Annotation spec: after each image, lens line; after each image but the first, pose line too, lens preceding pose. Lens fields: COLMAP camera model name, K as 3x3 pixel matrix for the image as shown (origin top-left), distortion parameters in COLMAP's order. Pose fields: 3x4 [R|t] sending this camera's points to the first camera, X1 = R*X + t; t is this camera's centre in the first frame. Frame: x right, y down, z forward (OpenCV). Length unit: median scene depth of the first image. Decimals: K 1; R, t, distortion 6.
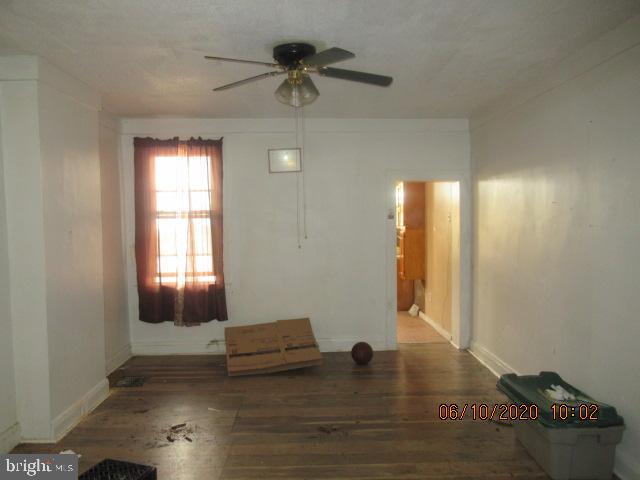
lens RADIAL K [[497.1, 0, 320.0], [0, 497.1, 240.0], [0, 0, 1]] dist [0.001031, -0.001063]
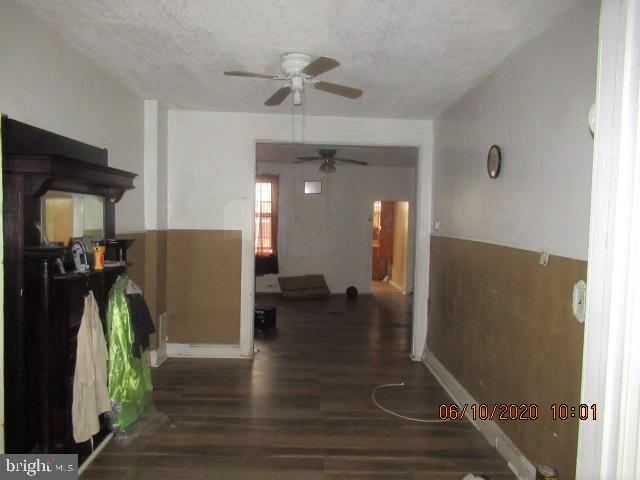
lens RADIAL K [[497.1, 0, 320.0], [0, 497.1, 240.0], [0, 0, 1]] dist [0.001031, -0.001063]
pose [[0.999406, 0.033531, 0.007918, -0.053073], [-0.033535, 0.999438, 0.000334, 0.031315], [-0.007902, -0.000600, 0.999969, -0.819567]]
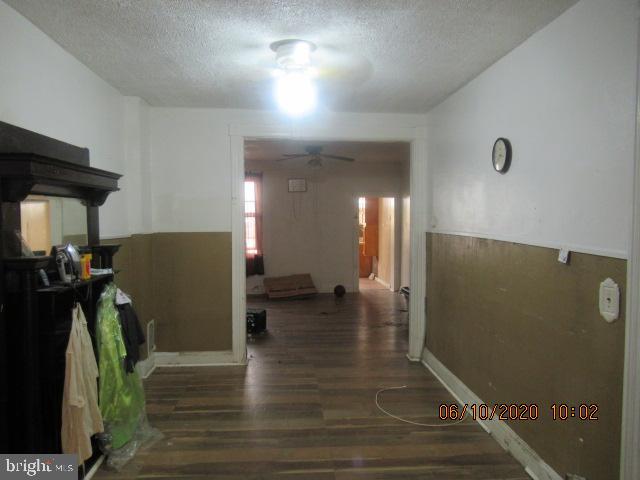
lens RADIAL K [[497.1, 0, 320.0], [0, 497.1, 240.0], [0, 0, 1]] dist [0.001031, -0.001063]
pose [[0.998411, 0.008772, 0.055660, -0.086715], [-0.009048, 0.999948, 0.004704, 0.027281], [-0.055615, -0.005201, 0.998439, -0.781402]]
